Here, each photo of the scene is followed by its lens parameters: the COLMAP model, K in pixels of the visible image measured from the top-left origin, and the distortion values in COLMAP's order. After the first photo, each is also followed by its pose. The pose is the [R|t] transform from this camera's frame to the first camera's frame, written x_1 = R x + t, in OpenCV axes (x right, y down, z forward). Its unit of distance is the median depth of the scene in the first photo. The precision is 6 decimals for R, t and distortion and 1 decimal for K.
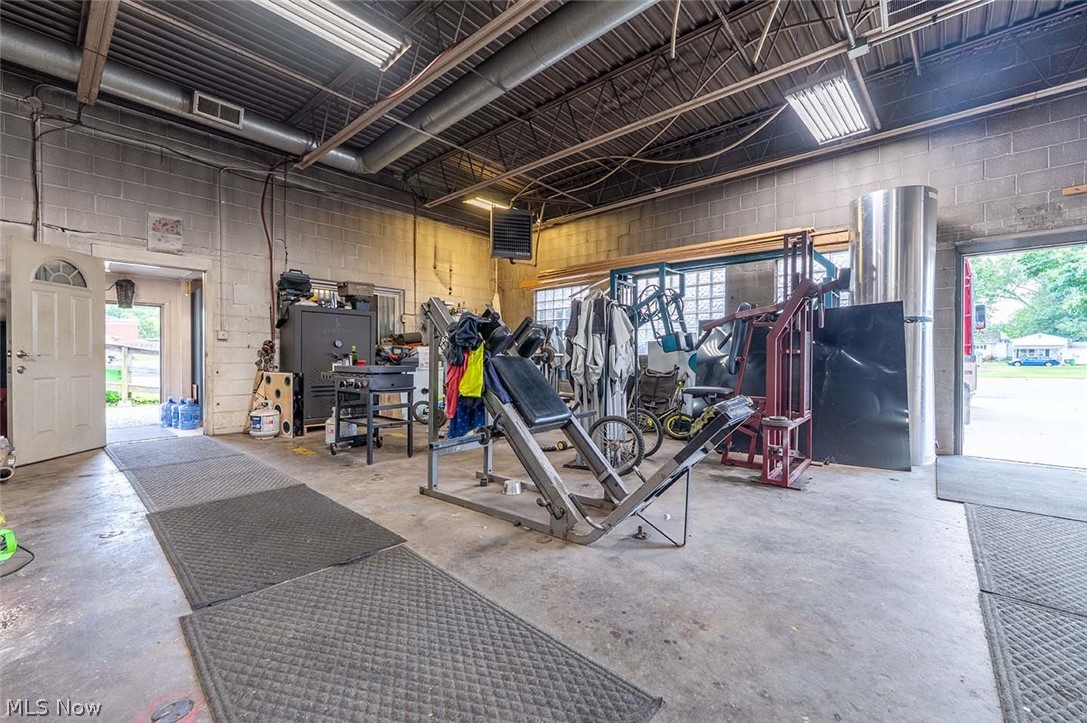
lens RADIAL K [[433.3, 0, 540.8], [0, 433.3, 360.2], [0, 0, 1]] dist [-0.001176, 0.000022]
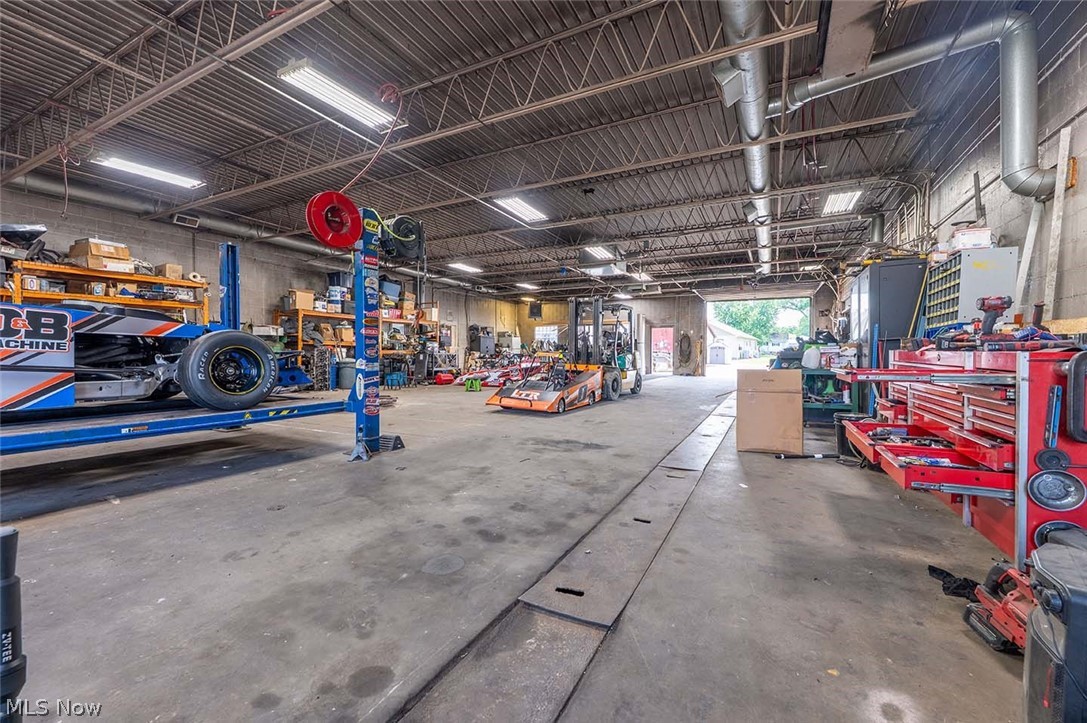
lens RADIAL K [[433.3, 0, 540.8], [0, 433.3, 360.2], [0, 0, 1]] dist [-0.001176, 0.000022]
pose [[0.968645, -0.005865, 0.248380, -0.938031], [0.003636, 0.999949, 0.009431, 0.029519], [-0.248422, -0.008232, 0.968617, -2.319539]]
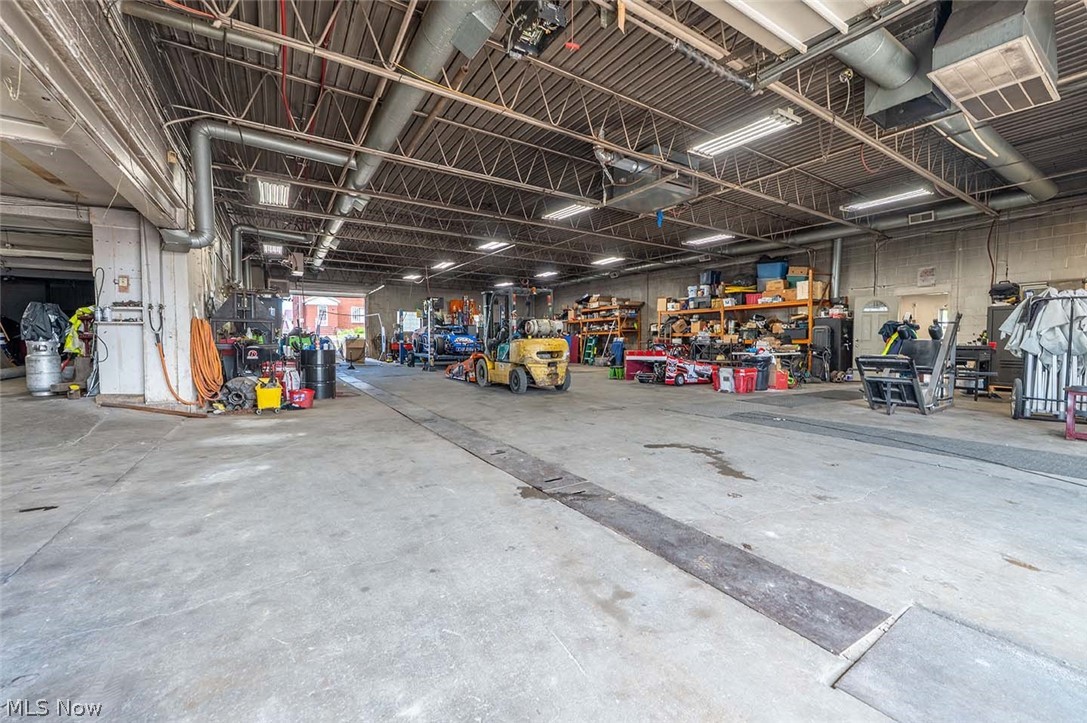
lens RADIAL K [[433.3, 0, 540.8], [0, 433.3, 360.2], [0, 0, 1]] dist [-0.001176, 0.000022]
pose [[-0.265294, 0.039551, -0.963356, 1.352396], [-0.007910, 0.999035, 0.043194, 0.009663], [0.964135, 0.019079, -0.264725, -0.134535]]
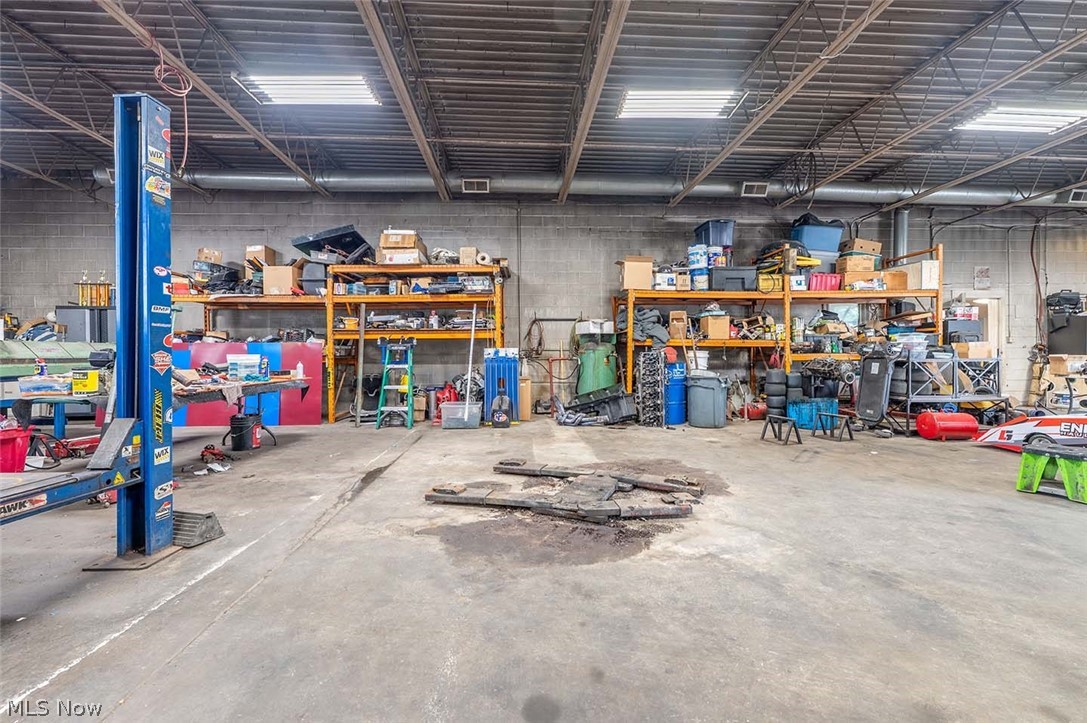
lens RADIAL K [[433.3, 0, 540.8], [0, 433.3, 360.2], [0, 0, 1]] dist [-0.001176, 0.000022]
pose [[0.711567, -0.003069, -0.702612, -0.828584], [0.000992, 0.999994, -0.003363, 0.015914], [0.702618, 0.001696, 0.711565, -1.188446]]
